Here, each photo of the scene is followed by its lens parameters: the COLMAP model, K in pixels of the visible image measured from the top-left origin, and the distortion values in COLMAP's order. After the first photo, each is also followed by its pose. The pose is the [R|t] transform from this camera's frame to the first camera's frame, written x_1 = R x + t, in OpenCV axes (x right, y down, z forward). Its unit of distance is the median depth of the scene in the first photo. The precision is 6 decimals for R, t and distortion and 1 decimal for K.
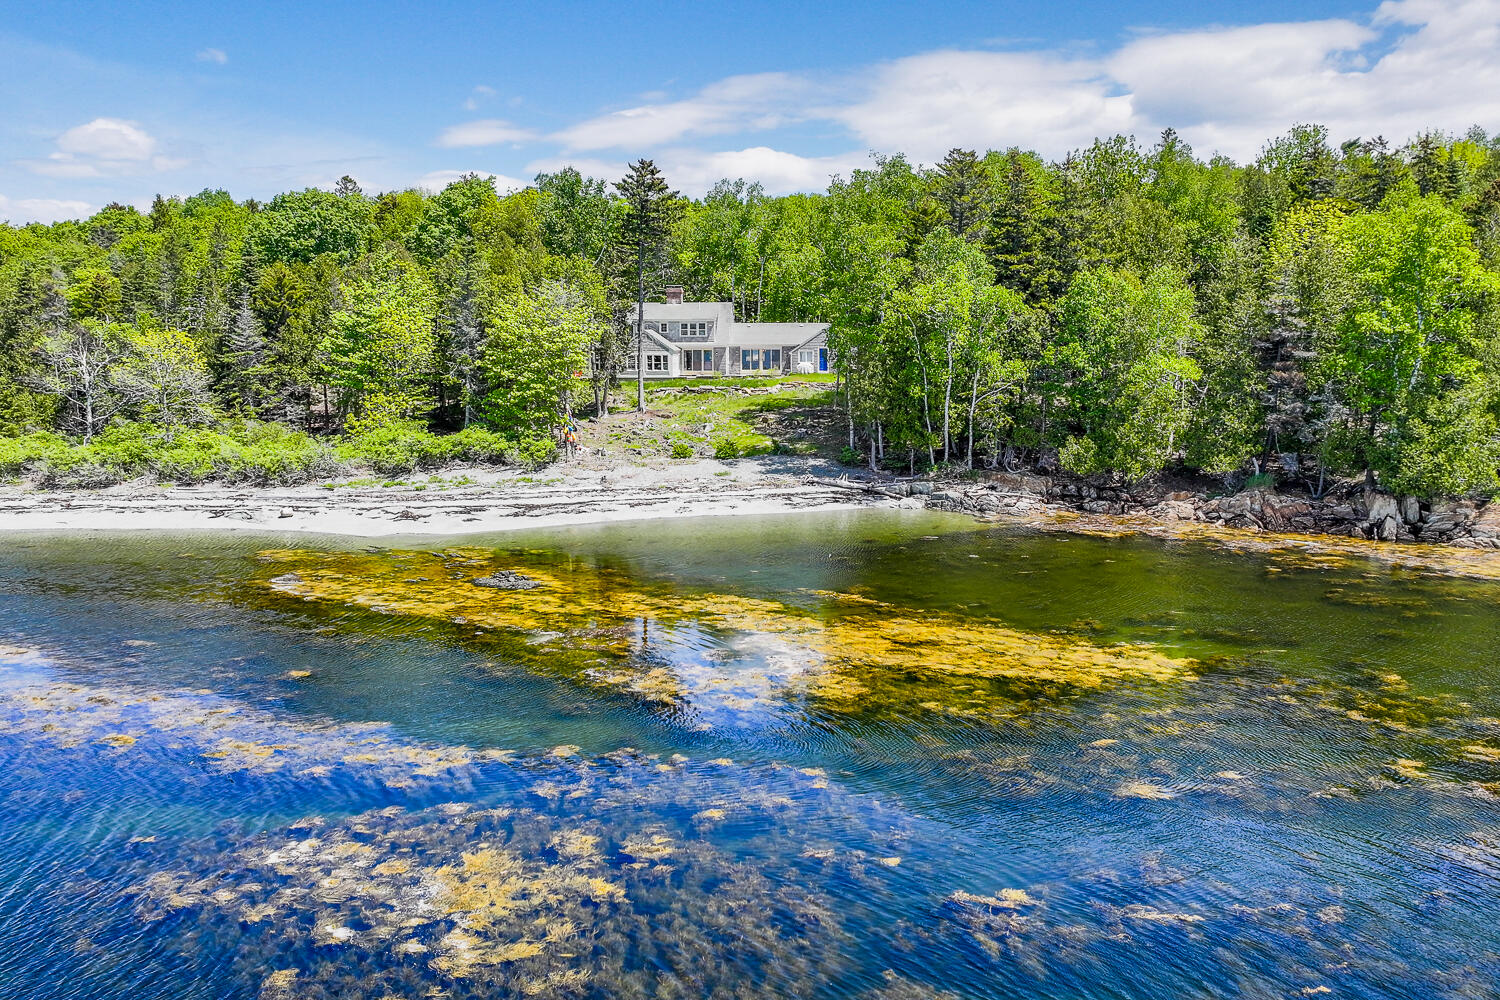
lens RADIAL K [[1341.1, 0, 808.5], [0, 1341.1, 503.0], [0, 0, 1]] dist [0.002298, -0.004984]
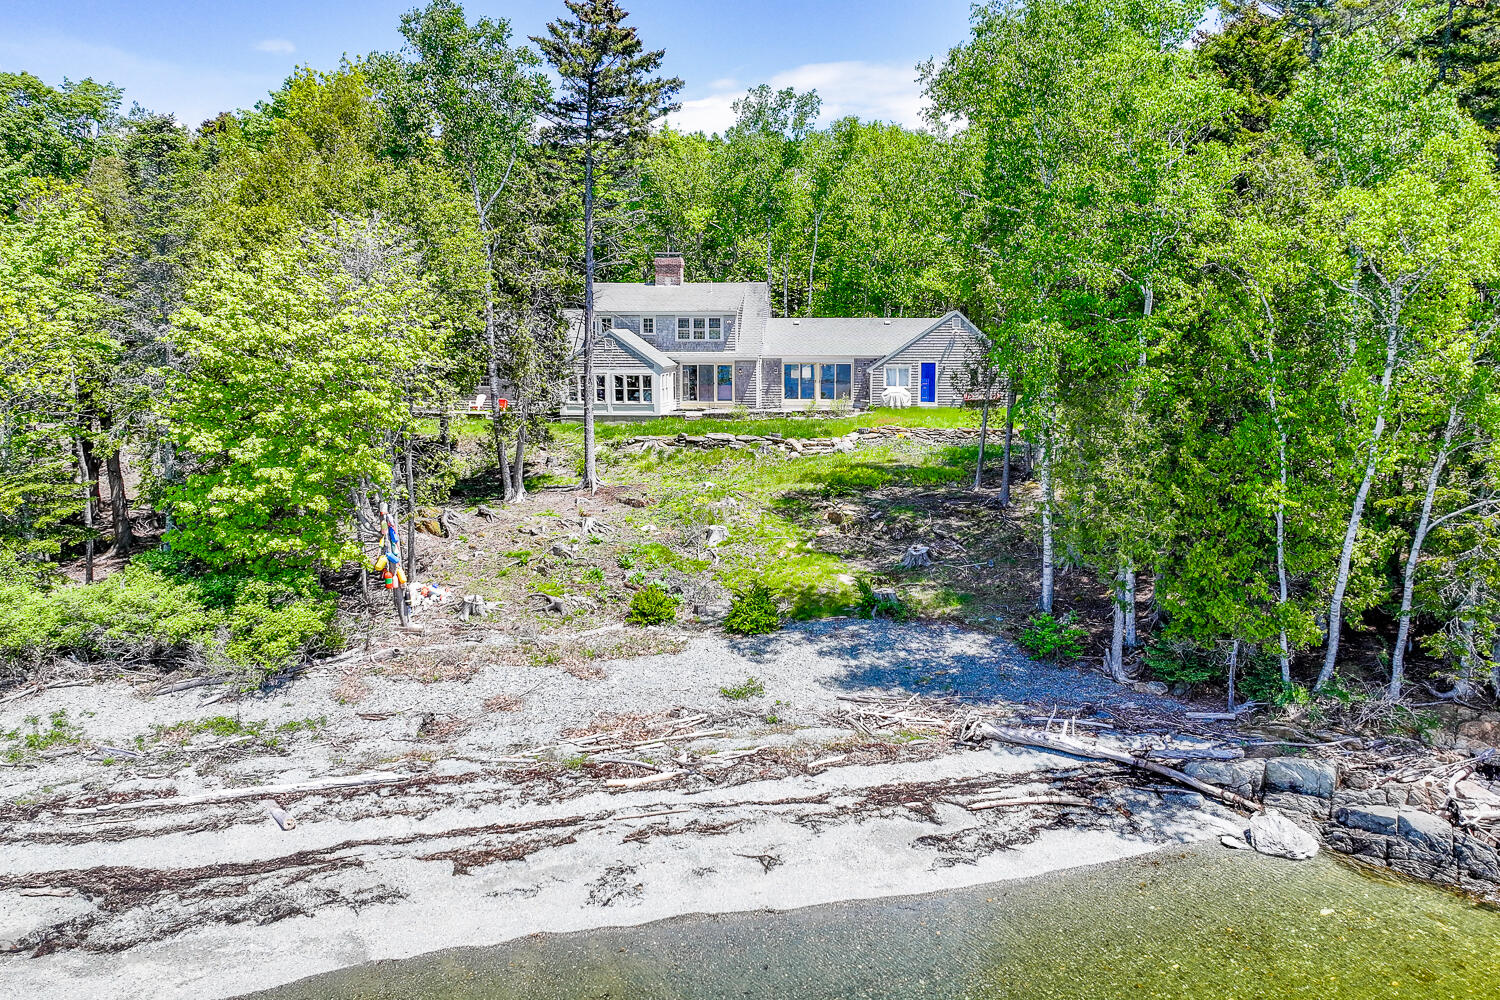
lens RADIAL K [[1341.1, 0, 808.5], [0, 1341.1, 503.0], [0, 0, 1]] dist [0.002298, -0.004984]
pose [[0.999655, 0.004713, -0.025849, -0.028629], [-0.004695, 0.999989, 0.000751, -0.065345], [0.025852, -0.000629, 0.999666, 0.503073]]
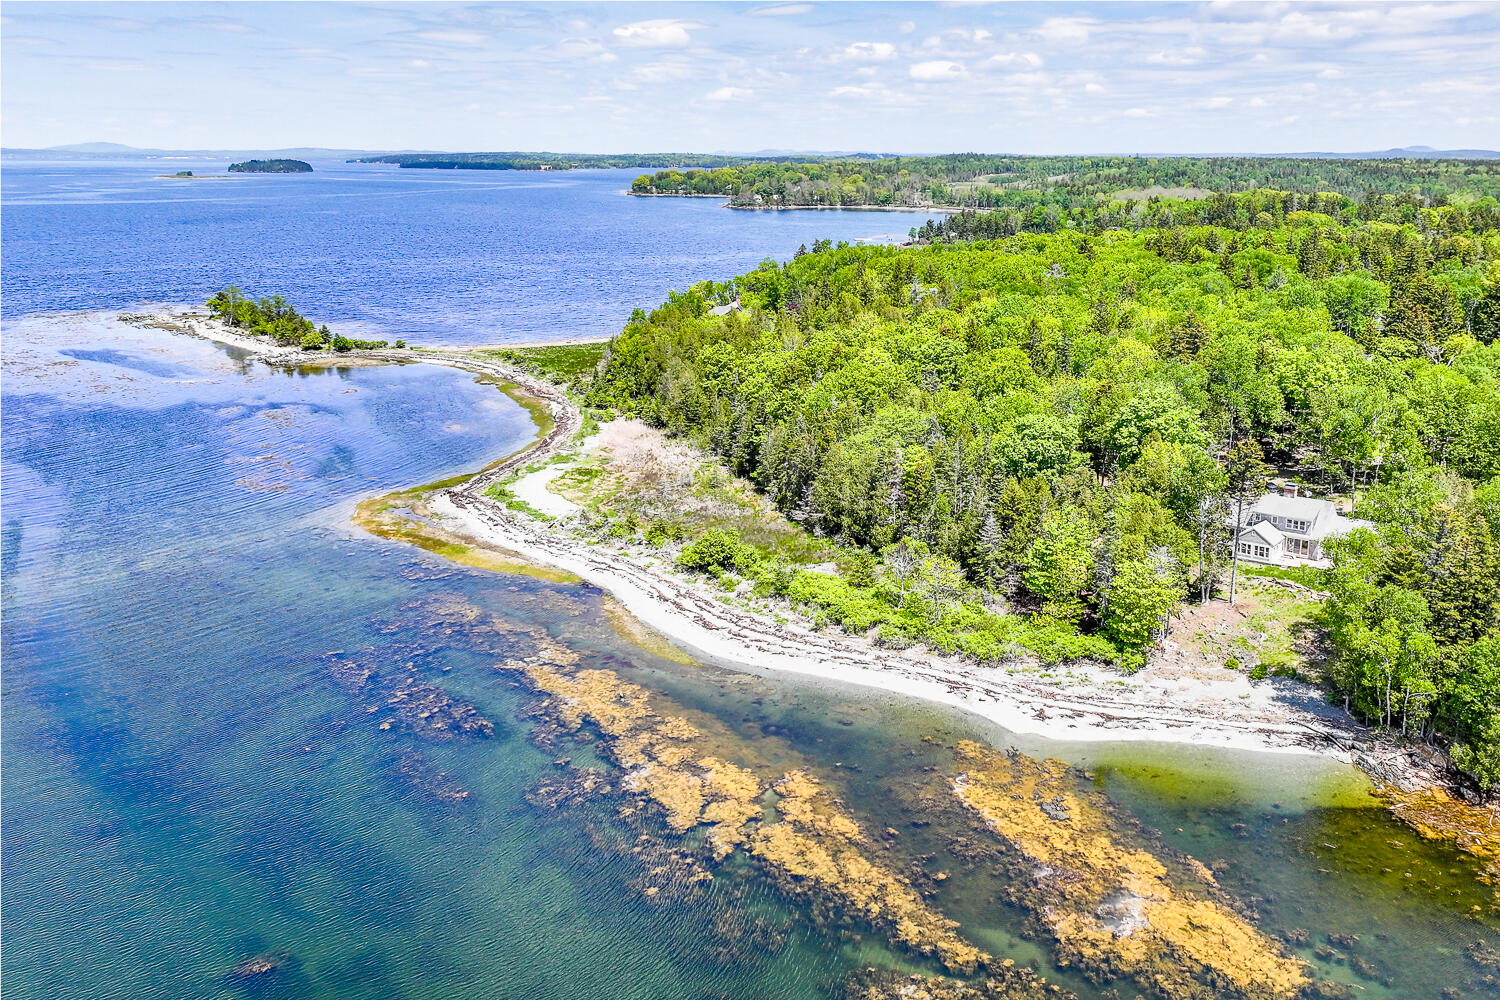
lens RADIAL K [[1341.1, 0, 808.5], [0, 1341.1, 503.0], [0, 0, 1]] dist [0.002298, -0.004984]
pose [[0.828723, 0.134039, -0.543371, 0.285404], [-0.061821, 0.986879, 0.149158, -0.379380], [0.556234, -0.090019, 0.826135, -0.485393]]
